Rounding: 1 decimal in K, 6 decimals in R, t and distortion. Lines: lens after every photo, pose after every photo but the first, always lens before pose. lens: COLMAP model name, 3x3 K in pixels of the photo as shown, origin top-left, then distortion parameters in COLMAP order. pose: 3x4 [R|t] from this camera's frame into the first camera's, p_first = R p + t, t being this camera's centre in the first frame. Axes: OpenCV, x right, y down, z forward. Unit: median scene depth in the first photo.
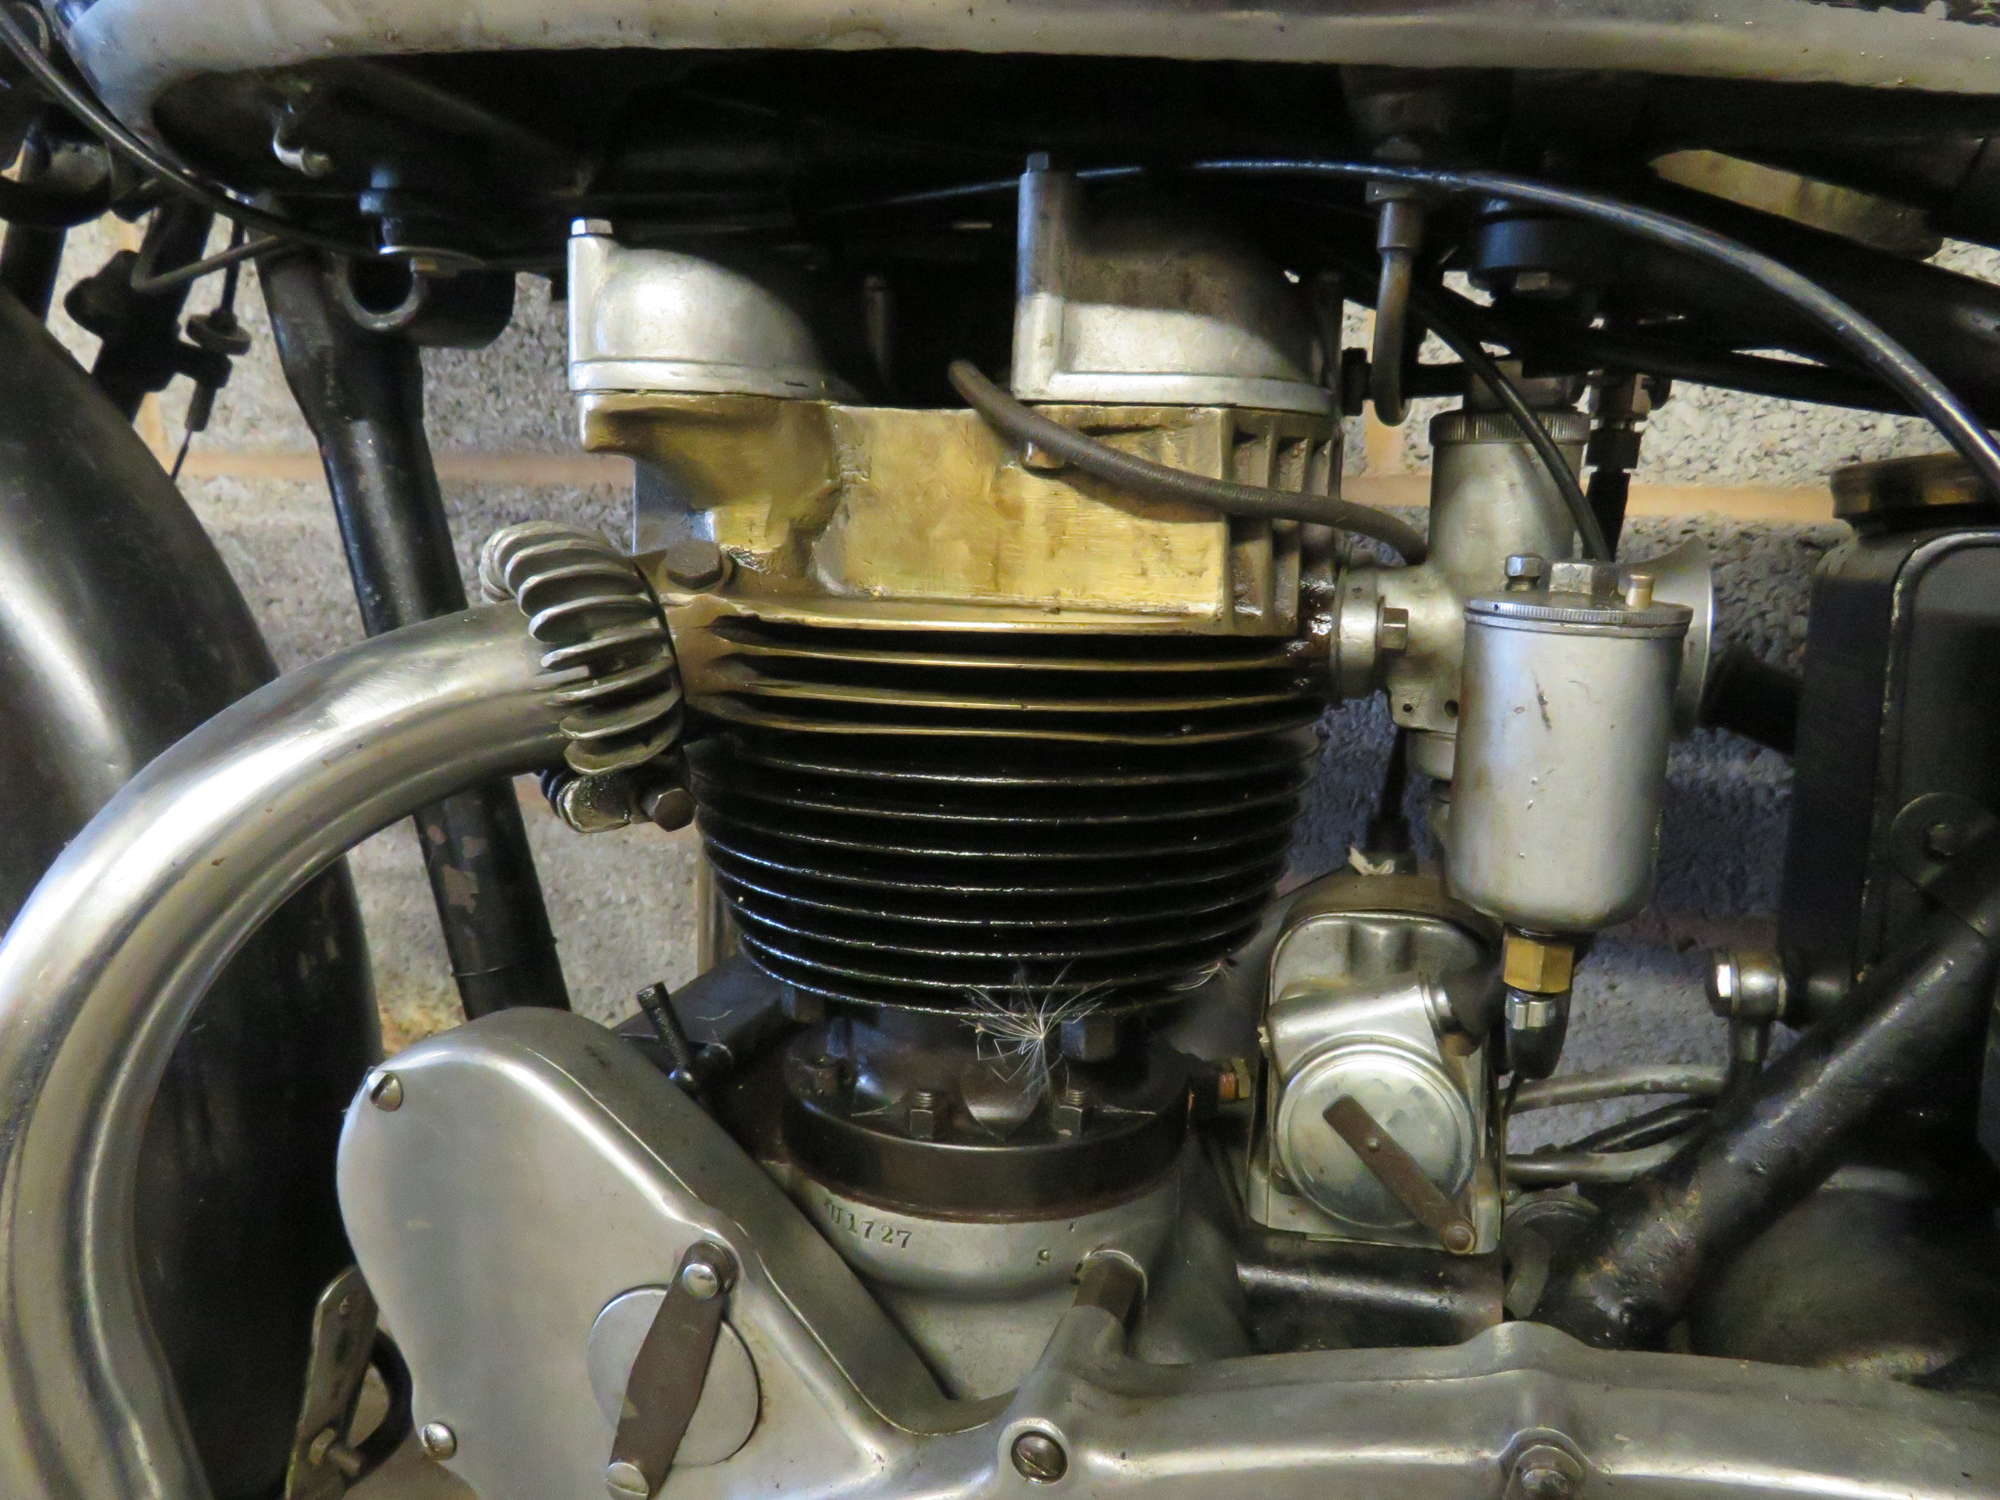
lens RADIAL K [[1405.2, 0, 994.6], [0, 1405.2, 747.9], [0, 0, 1]] dist [-0.030702, 0.003617]
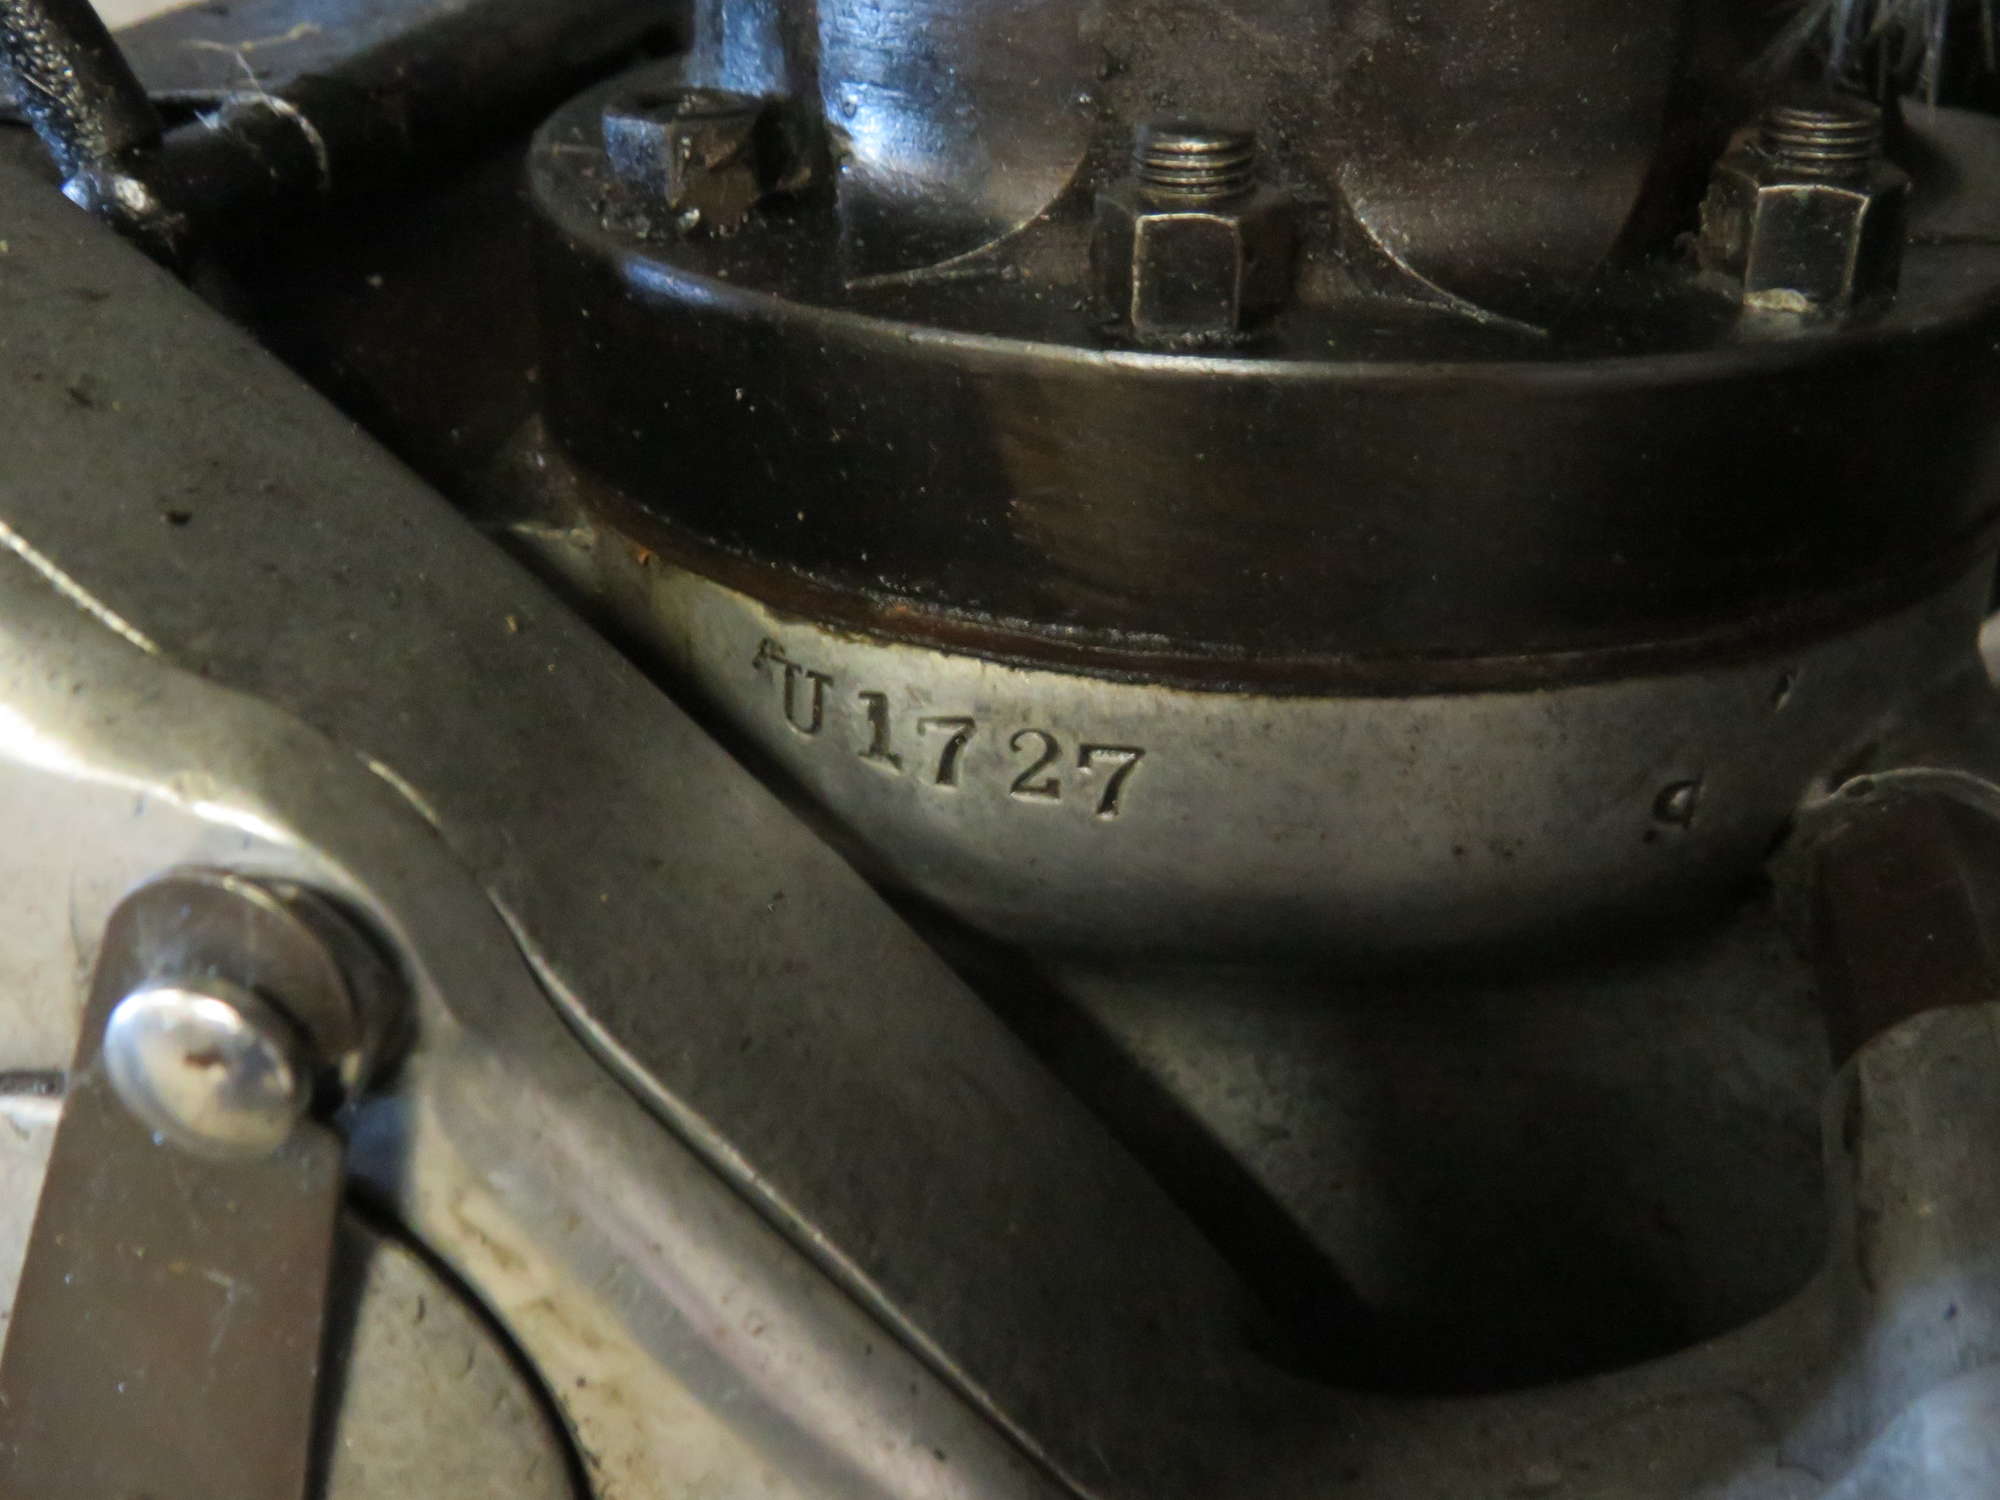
lens RADIAL K [[2220.5, 0, 999.4], [0, 2220.5, 758.2], [0, 0, 1]] dist [0.005823, 0.000000]
pose [[0.996593, -0.059848, 0.056754, -0.105330], [0.037083, 0.939762, 0.339811, 0.217623], [-0.073672, -0.336549, 0.938780, 0.644636]]
